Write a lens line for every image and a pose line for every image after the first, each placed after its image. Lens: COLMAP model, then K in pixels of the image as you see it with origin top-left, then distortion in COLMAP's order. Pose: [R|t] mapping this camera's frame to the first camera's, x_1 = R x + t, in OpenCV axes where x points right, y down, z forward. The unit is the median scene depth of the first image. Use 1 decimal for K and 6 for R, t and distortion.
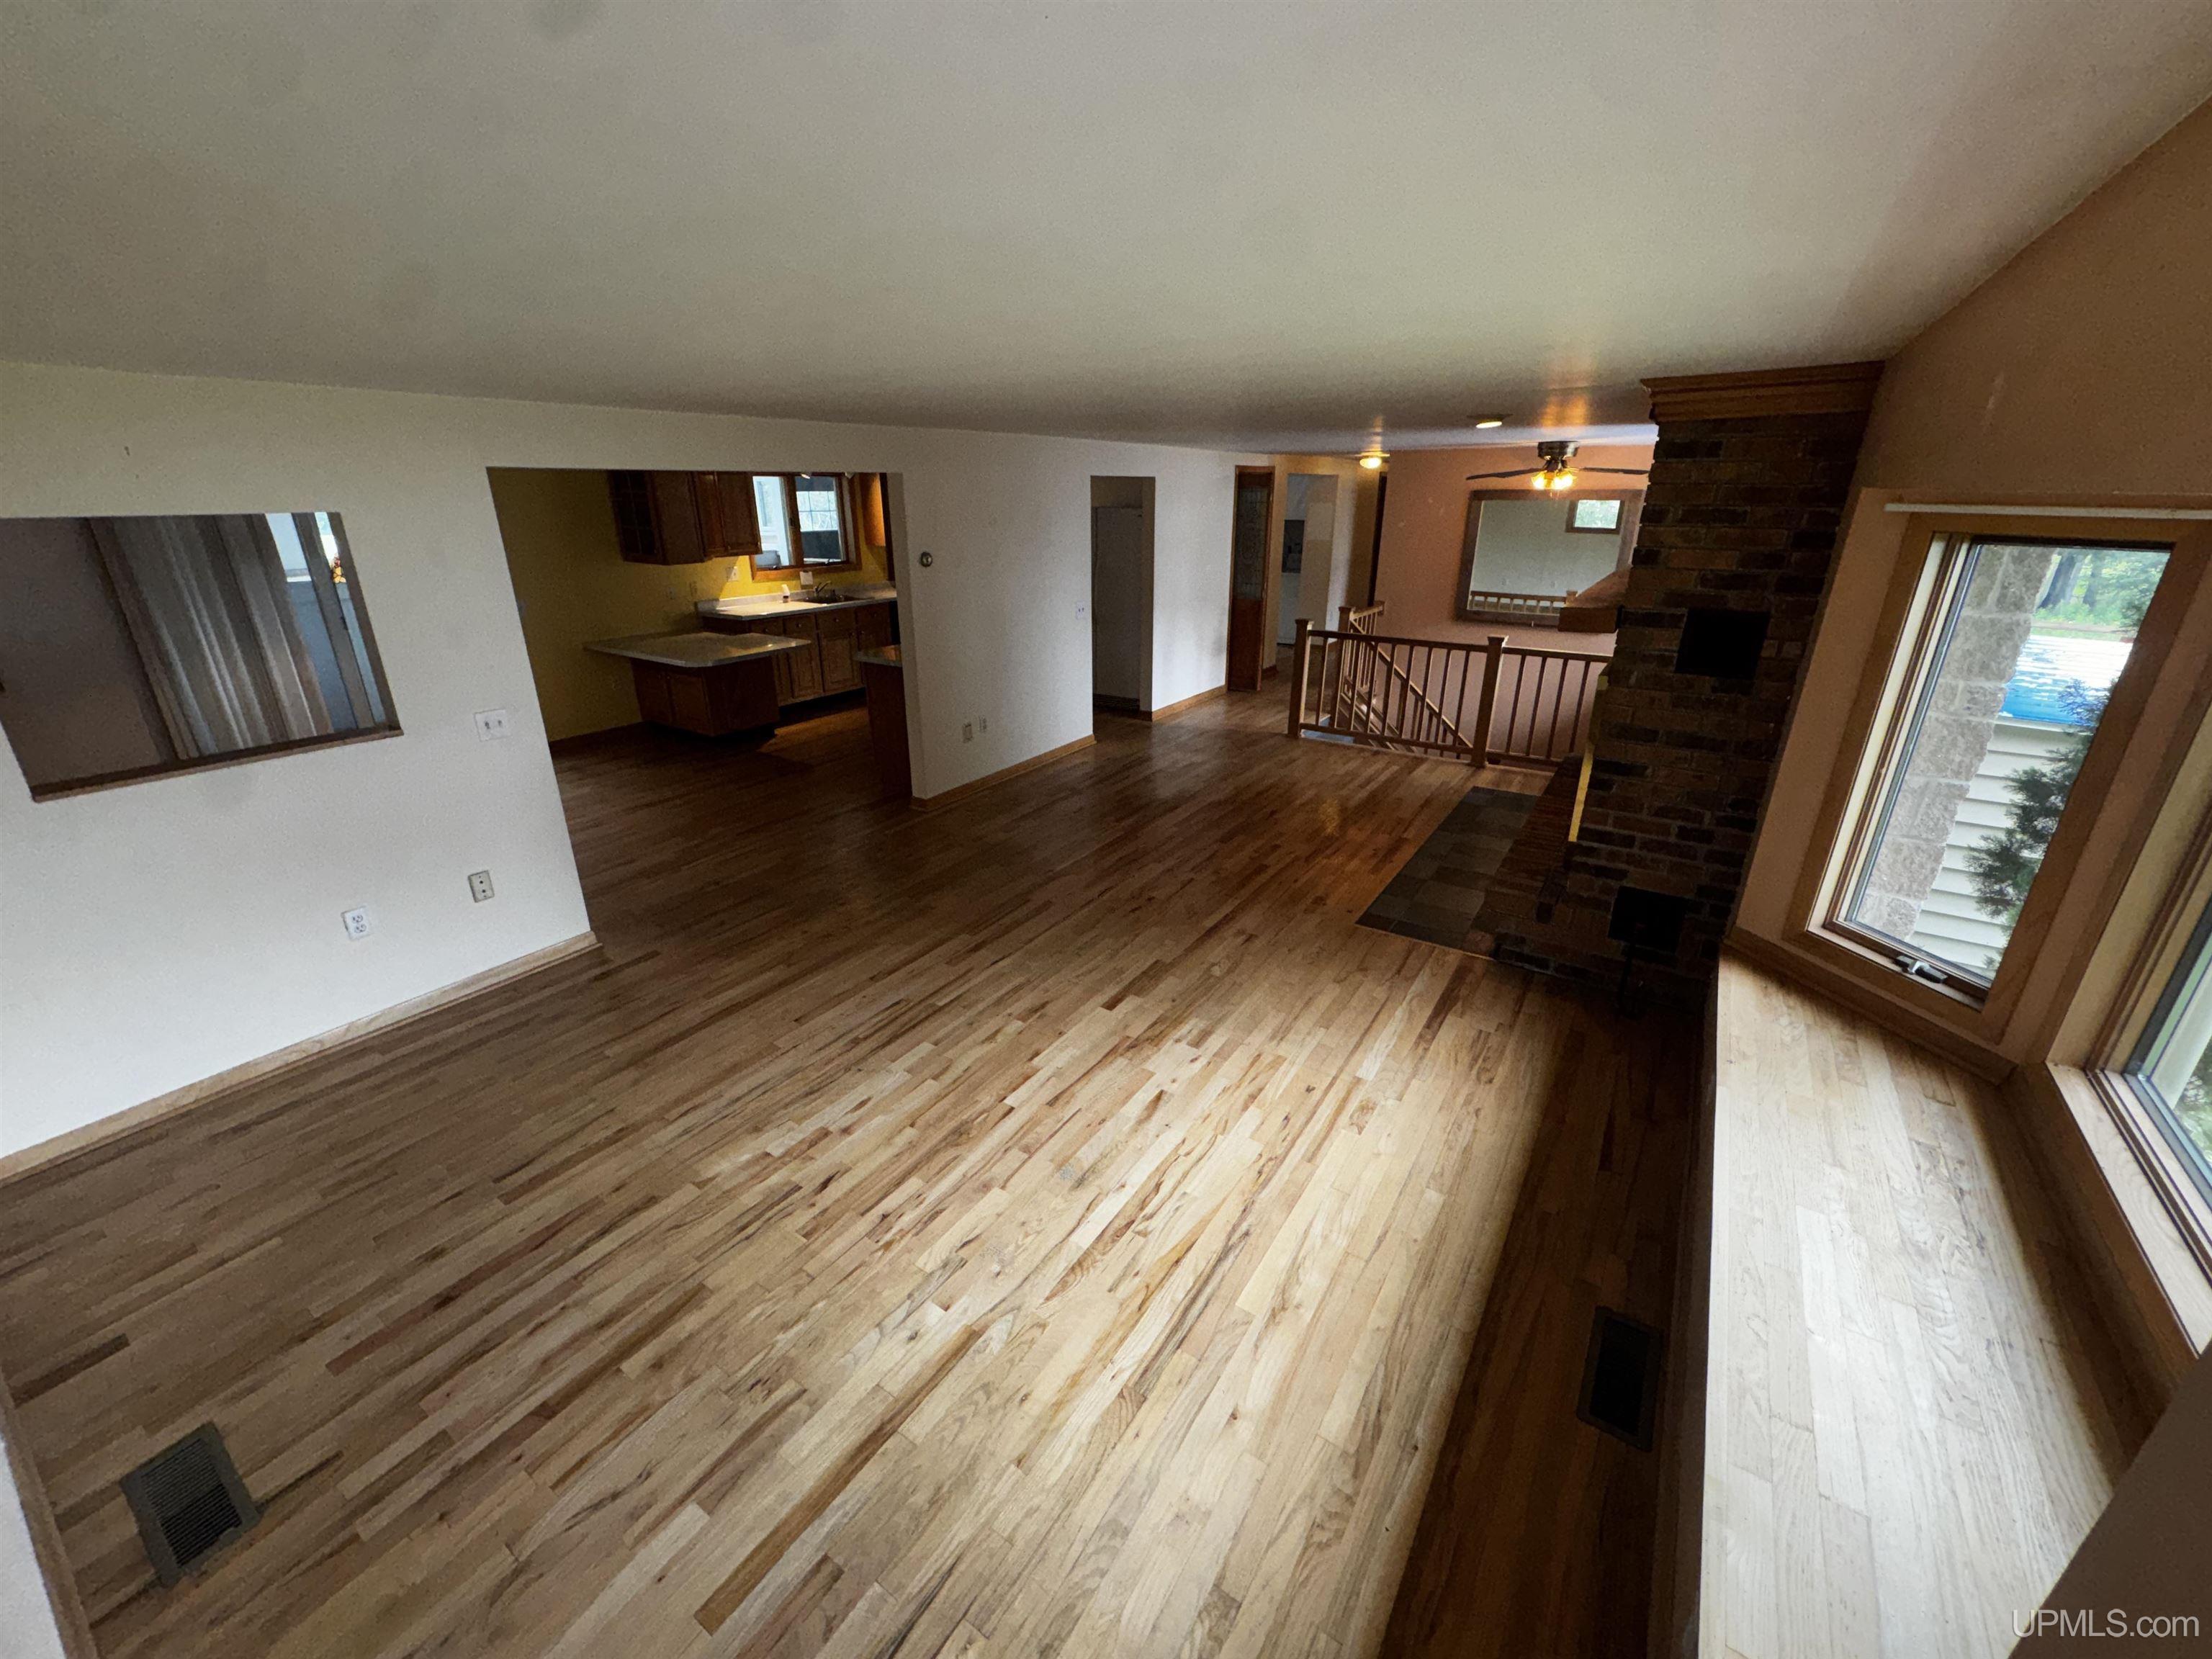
lens RADIAL K [[879.5, 0, 1106.9], [0, 879.5, 829.9], [0, 0, 1]] dist [-0.004150, 0.000256]
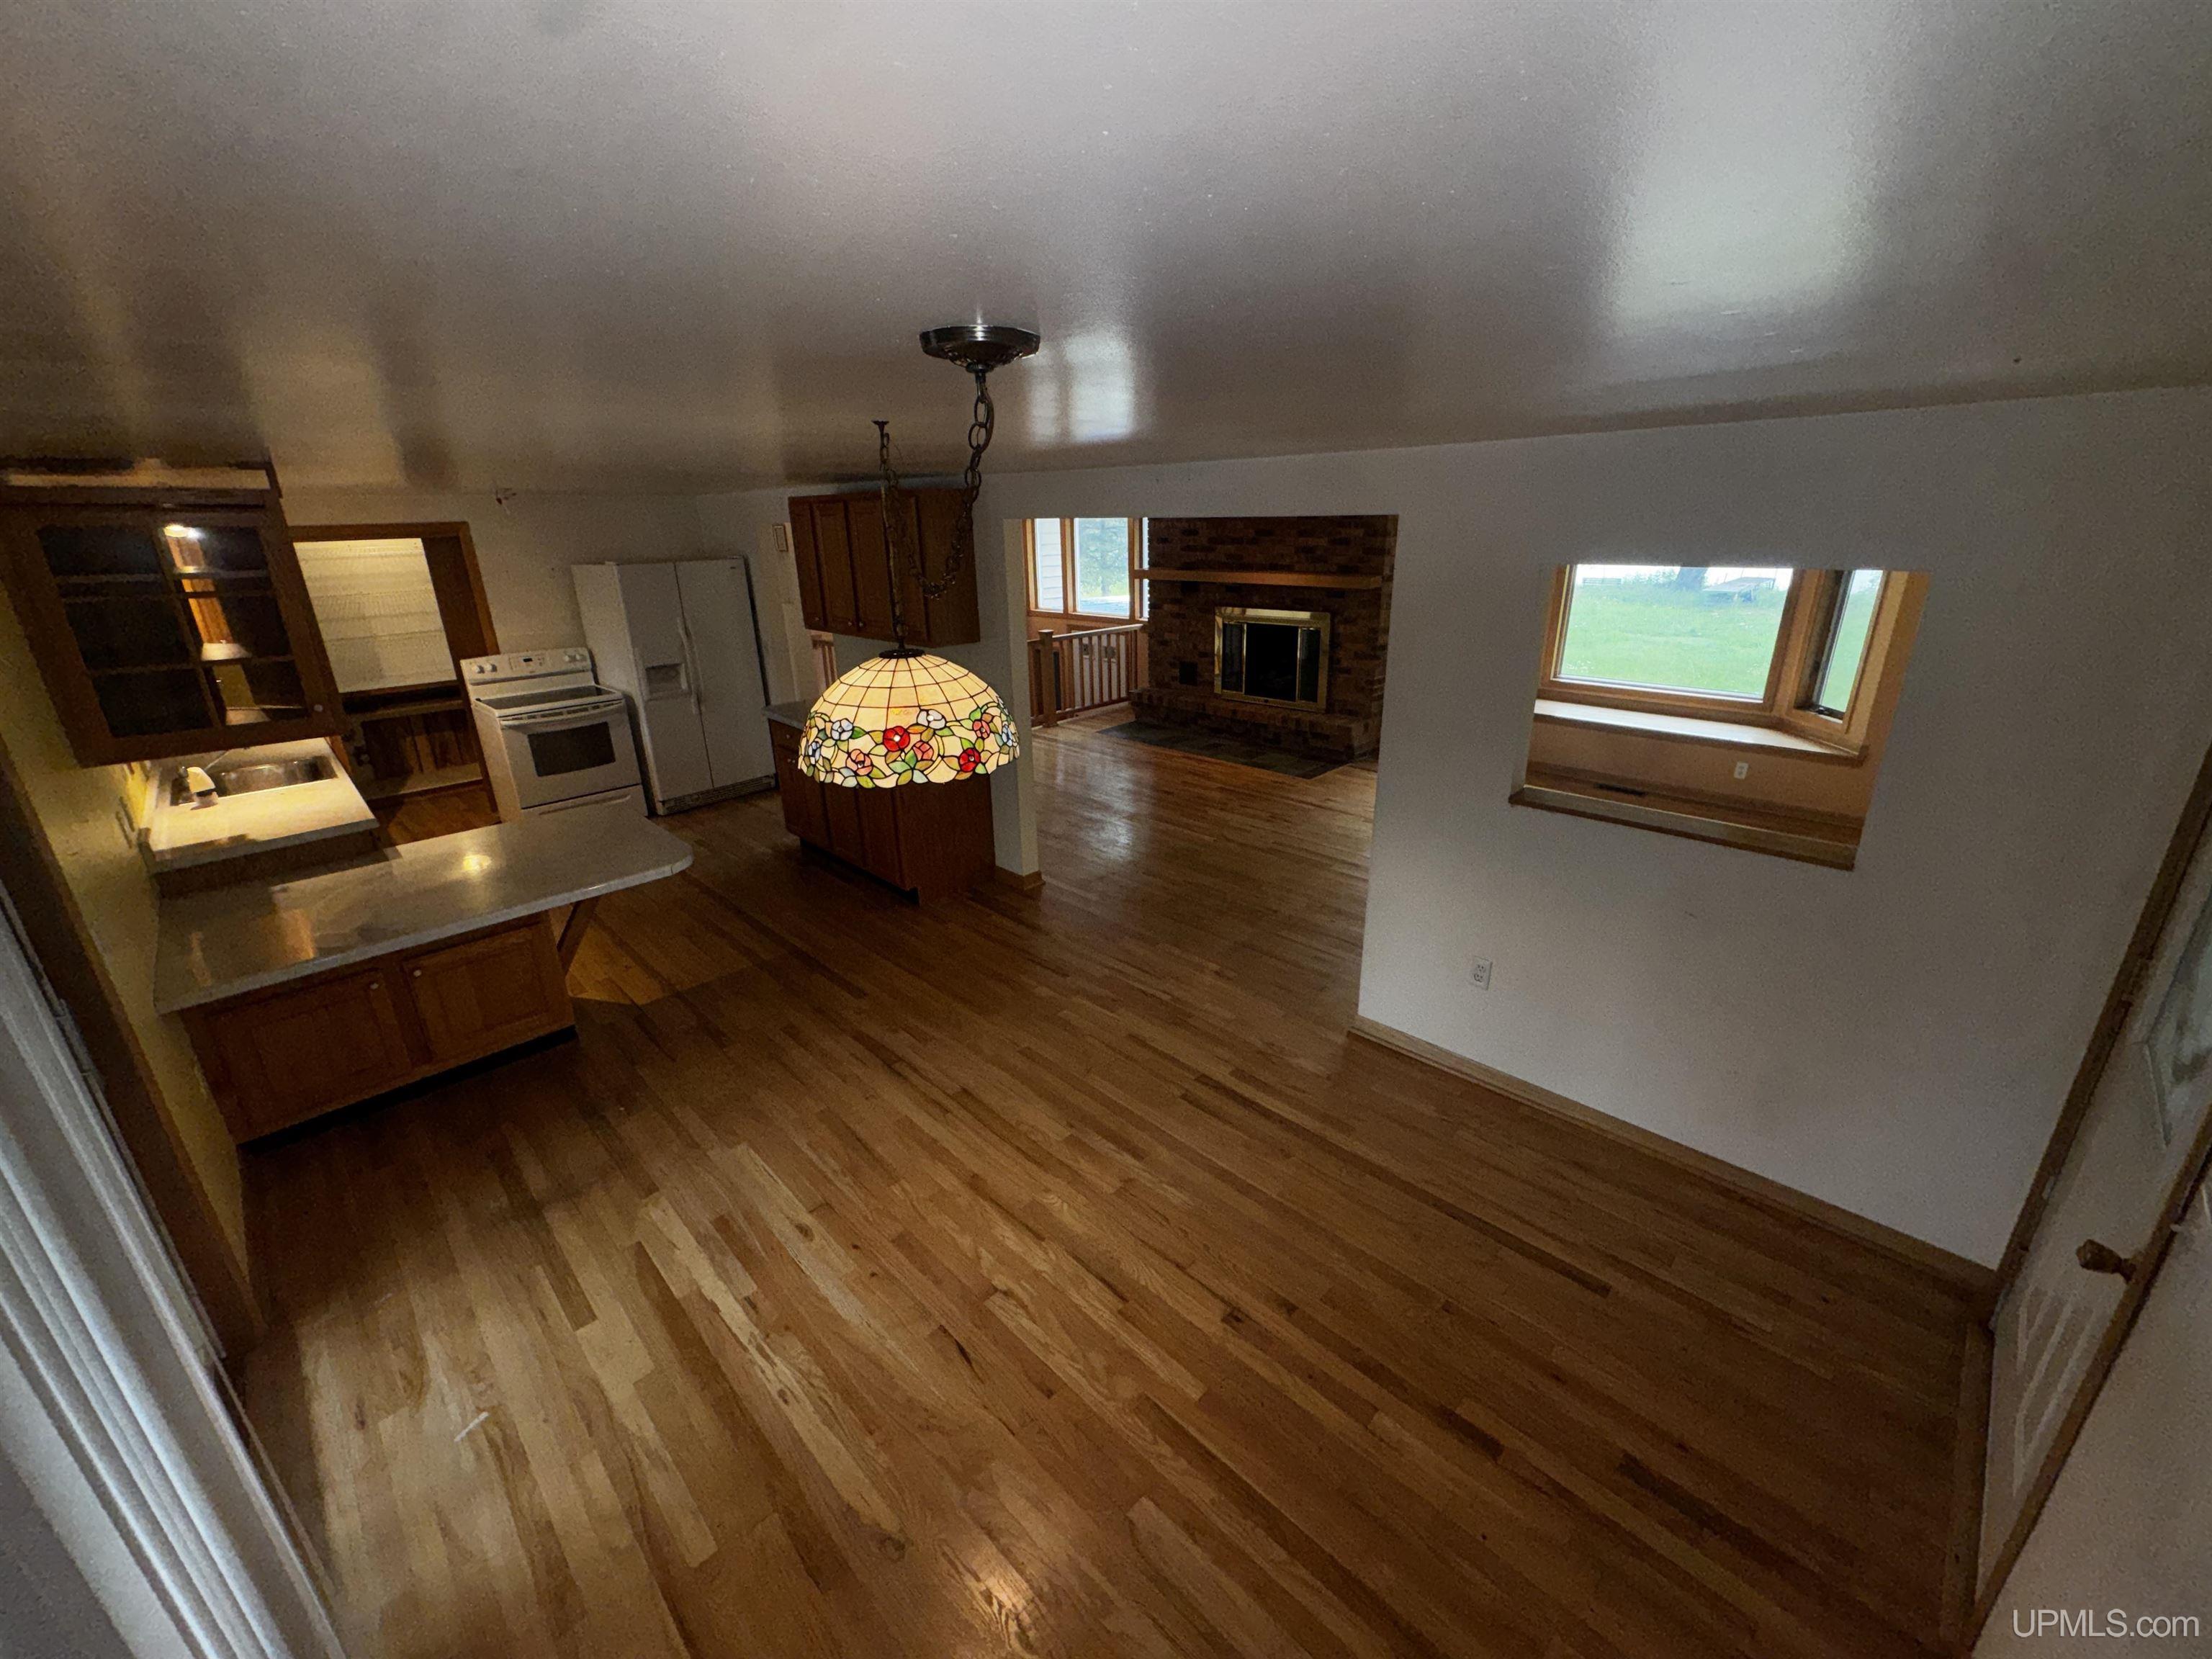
lens RADIAL K [[879.5, 0, 1106.1], [0, 879.5, 822.1], [0, 0, 1]] dist [-0.004150, 0.000256]
pose [[0.200717, -0.327614, 0.923245, -0.768402], [0.373223, 0.896924, 0.237134, -0.204091], [-0.905769, 0.296980, 0.302302, 0.489032]]
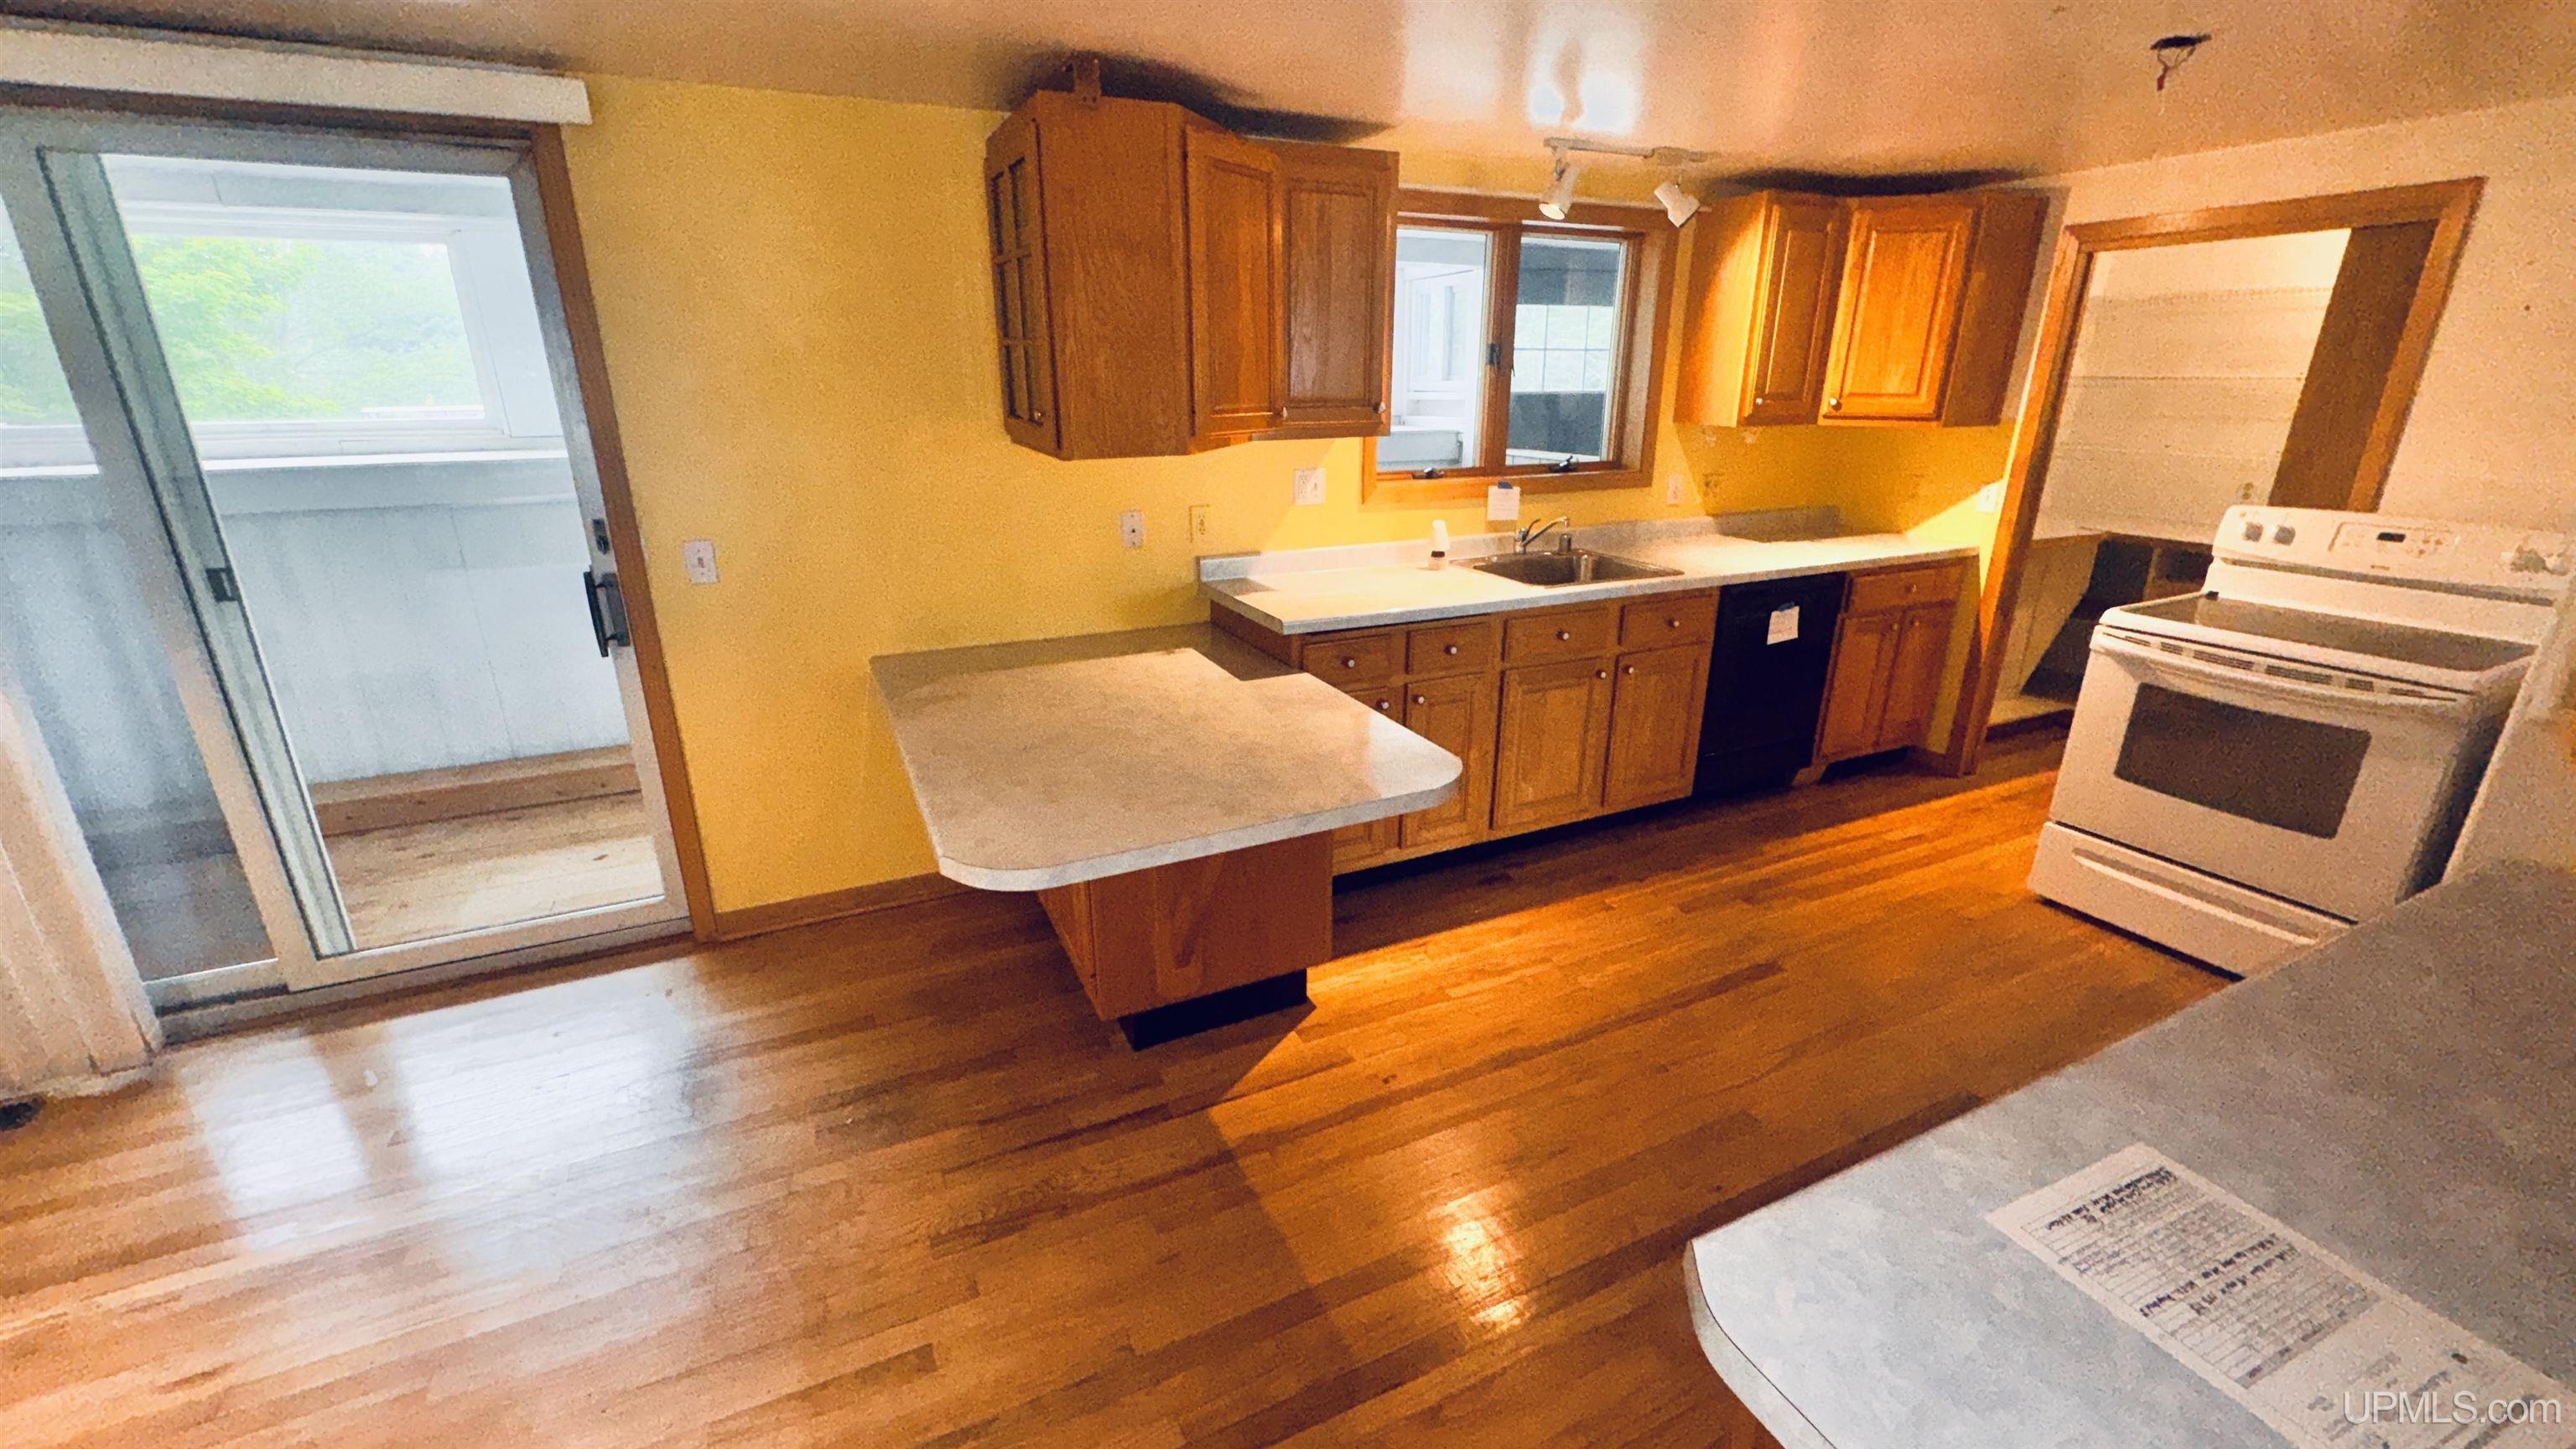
lens RADIAL K [[1025.9, 0, 1277.7], [0, 1025.9, 722.7], [0, 0, 1]] dist [-0.004287, -0.000911]
pose [[0.854398, 0.166291, -0.492292, -0.221195], [-0.186268, 0.982461, 0.008588, -0.206869], [0.485086, 0.084360, 0.870388, 0.664429]]
